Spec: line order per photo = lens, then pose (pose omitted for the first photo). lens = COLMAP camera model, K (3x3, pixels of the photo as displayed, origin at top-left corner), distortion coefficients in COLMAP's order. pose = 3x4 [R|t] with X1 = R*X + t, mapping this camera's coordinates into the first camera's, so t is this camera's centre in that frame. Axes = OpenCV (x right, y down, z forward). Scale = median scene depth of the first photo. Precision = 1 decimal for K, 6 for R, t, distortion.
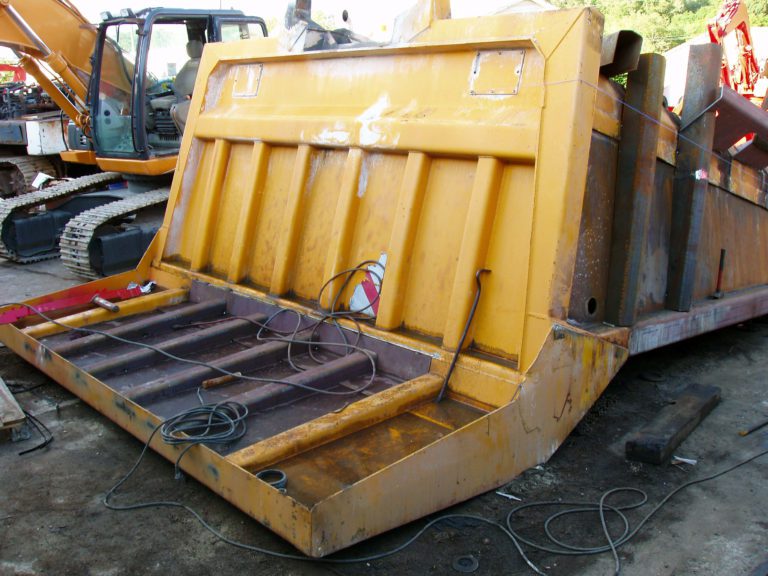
lens RADIAL K [[811.6, 0, 384.0], [0, 811.6, 286.6], [0, 0, 1]] dist [-0.132914, 0.000000]
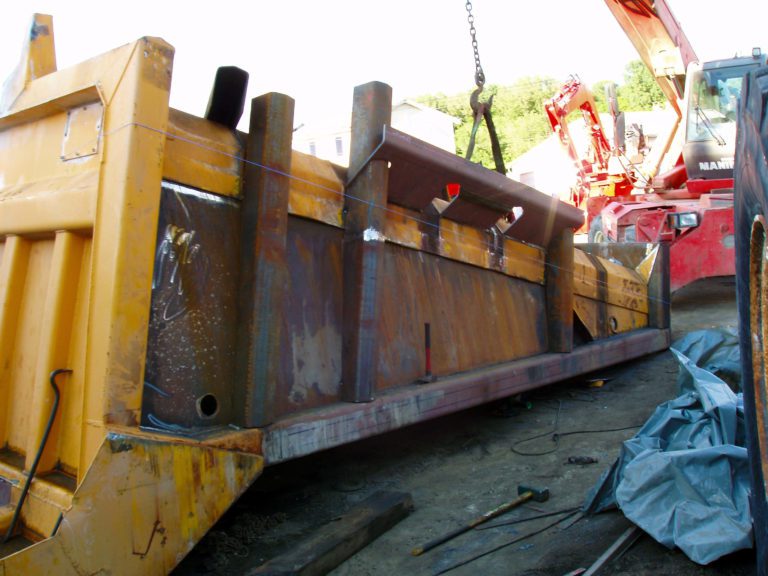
lens RADIAL K [[811.6, 0, 384.4], [0, 811.6, 289.3], [0, 0, 1]] dist [-0.132914, 0.000000]
pose [[0.992121, -0.075023, 0.100339, 0.336311], [0.087693, 0.987827, -0.128483, 0.026436], [-0.089479, 0.136269, 0.986623, 0.172914]]
